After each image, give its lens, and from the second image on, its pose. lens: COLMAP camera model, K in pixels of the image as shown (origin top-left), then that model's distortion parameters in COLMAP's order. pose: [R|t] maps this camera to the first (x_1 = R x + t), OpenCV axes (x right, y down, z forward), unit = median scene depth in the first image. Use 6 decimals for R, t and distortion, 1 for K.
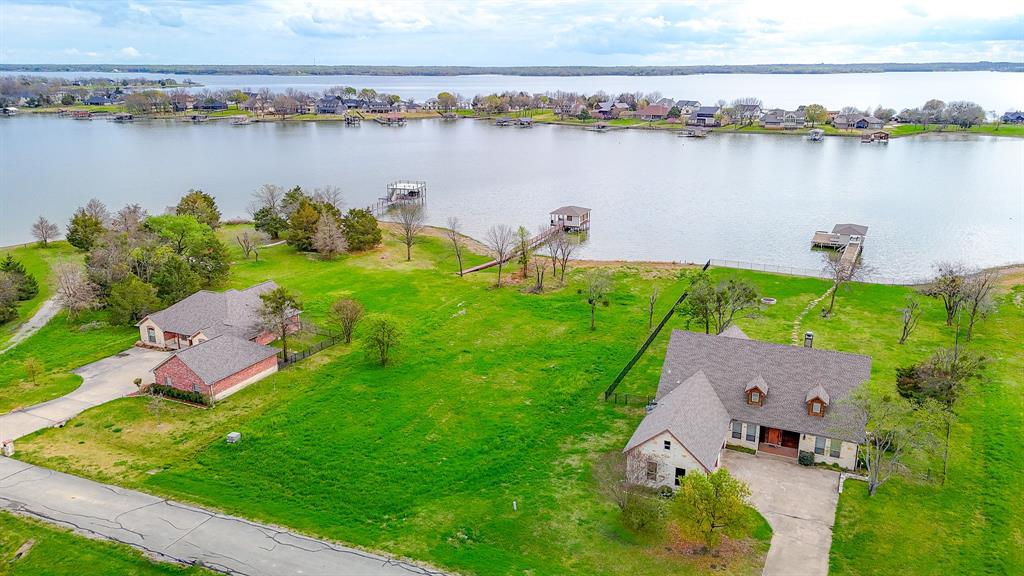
lens RADIAL K [[758.3, 0, 515.8], [0, 758.3, 279.7], [0, 0, 1]] dist [0.067462, -0.057960]
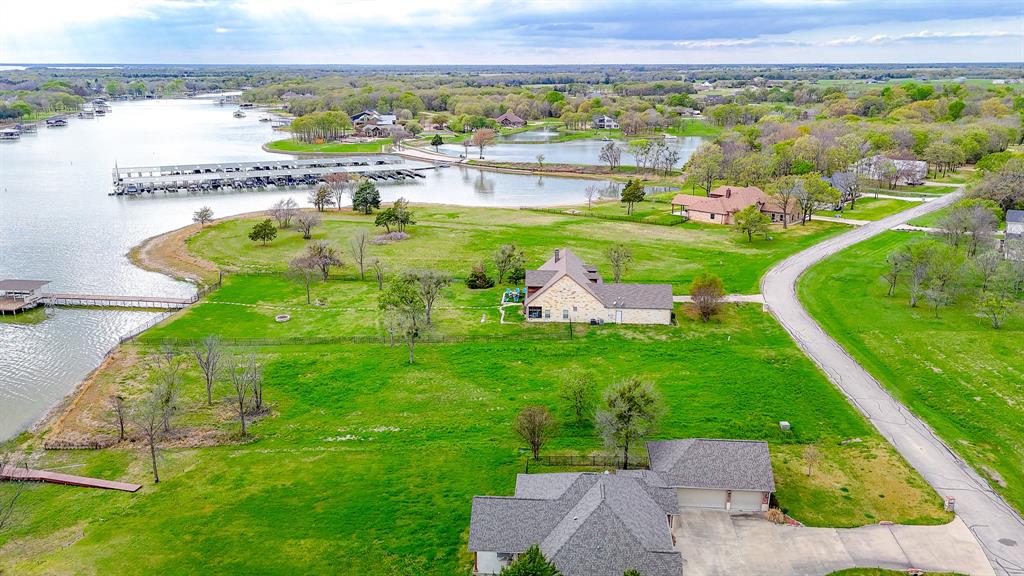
lens RADIAL K [[758.3, 0, 505.2], [0, 758.3, 285.1], [0, 0, 1]] dist [0.067462, -0.057960]
pose [[-0.342804, -0.262202, 0.902073, -0.541955], [0.253862, 0.898674, 0.357686, -0.234440], [-0.904455, 0.351619, -0.241506, 0.698334]]
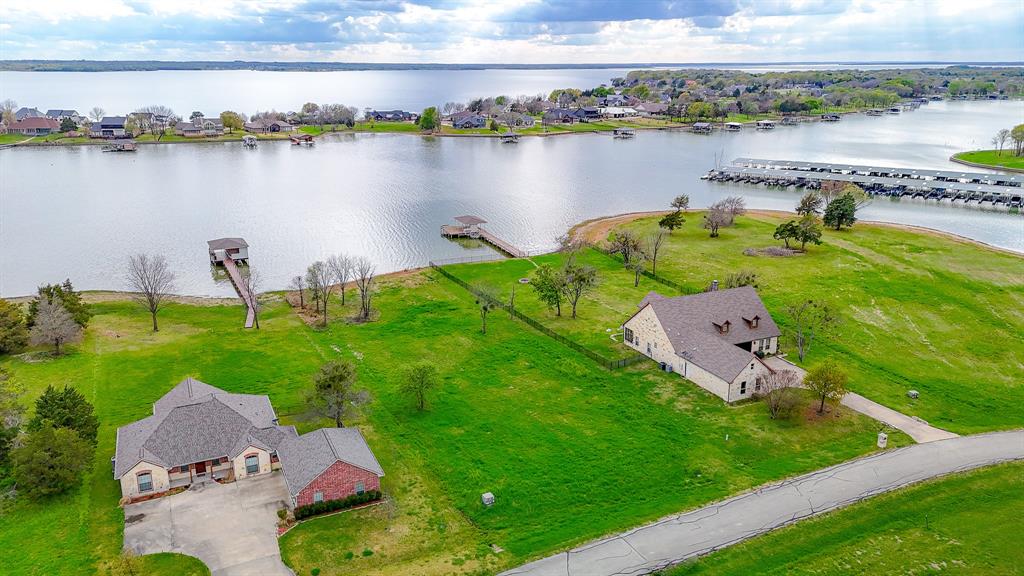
lens RADIAL K [[758.3, 0, 507.6], [0, 758.3, 290.7], [0, 0, 1]] dist [0.067462, -0.057960]
pose [[0.653713, -0.217670, 0.724761, -0.441258], [0.205739, 0.972785, 0.106589, -0.070629], [-0.728238, 0.079433, 0.680705, 0.118184]]
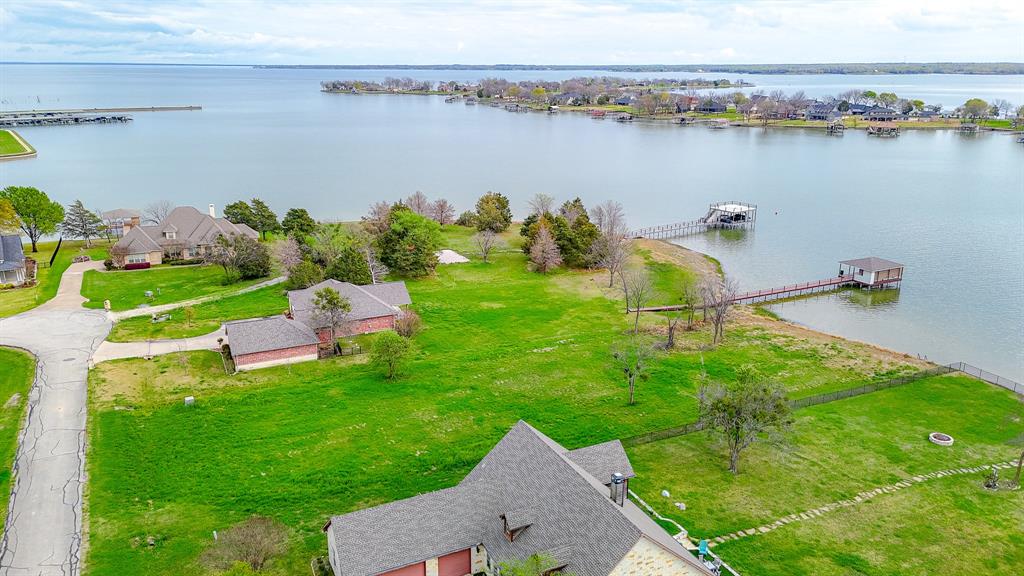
lens RADIAL K [[758.3, 0, 508.4], [0, 758.3, 297.2], [0, 0, 1]] dist [0.067462, -0.057960]
pose [[0.761429, 0.188835, -0.620135, 0.320369], [-0.175060, 0.980987, 0.083771, -0.063207], [0.624164, 0.044775, 0.780009, 0.155491]]
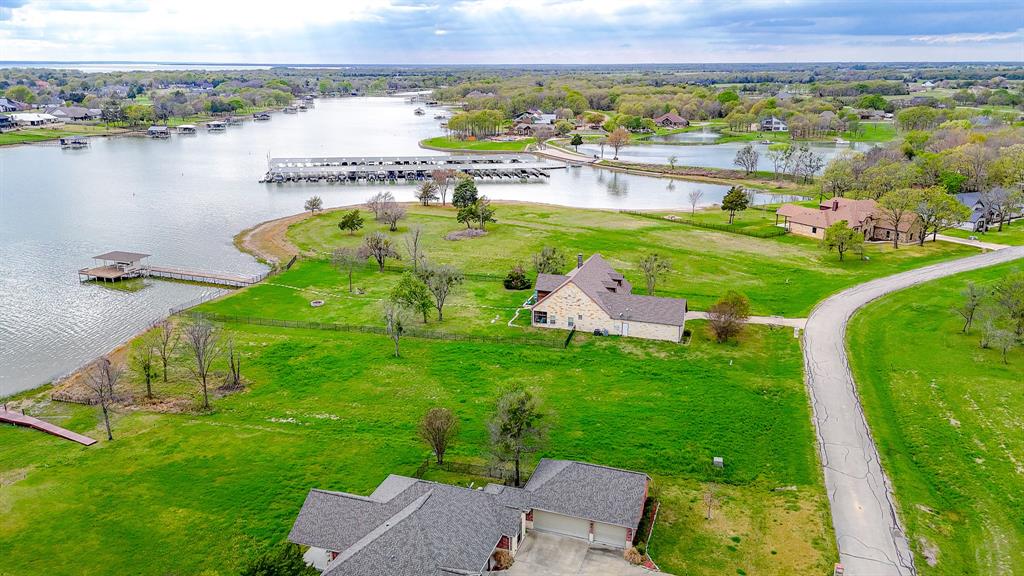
lens RADIAL K [[758.3, 0, 505.7], [0, 758.3, 288.6], [0, 0, 1]] dist [0.067462, -0.057960]
pose [[-0.092029, -0.283080, 0.954671, -0.571326], [0.268259, 0.916245, 0.297545, -0.187563], [-0.958941, 0.283482, -0.008382, 0.532168]]
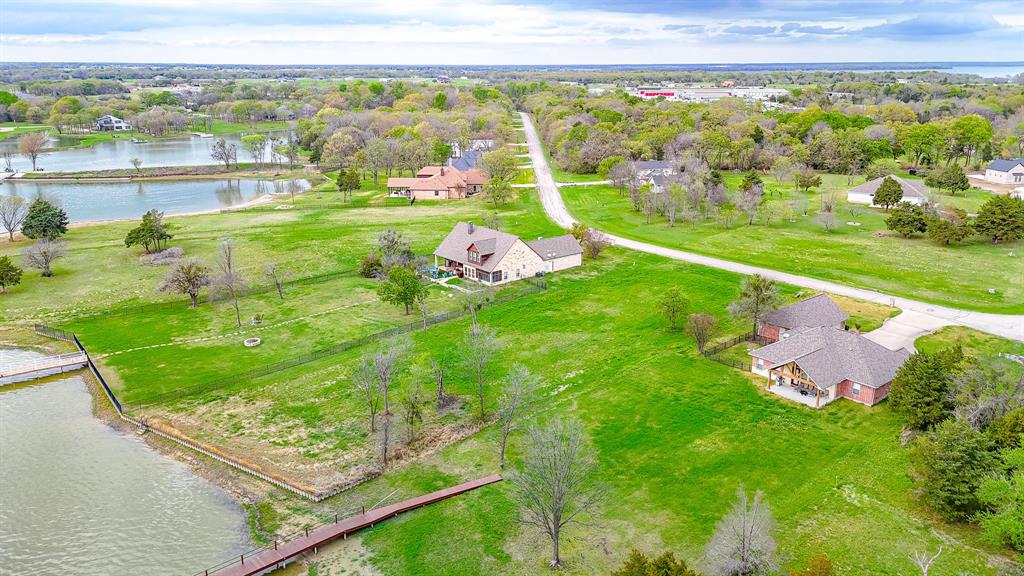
lens RADIAL K [[758.3, 0, 515.1], [0, 758.3, 290.5], [0, 0, 1]] dist [0.067462, -0.057960]
pose [[-0.903161, -0.124452, 0.410867, -0.249270], [0.112982, 0.854415, 0.507158, -0.341408], [-0.414168, 0.504467, -0.757614, 1.127492]]
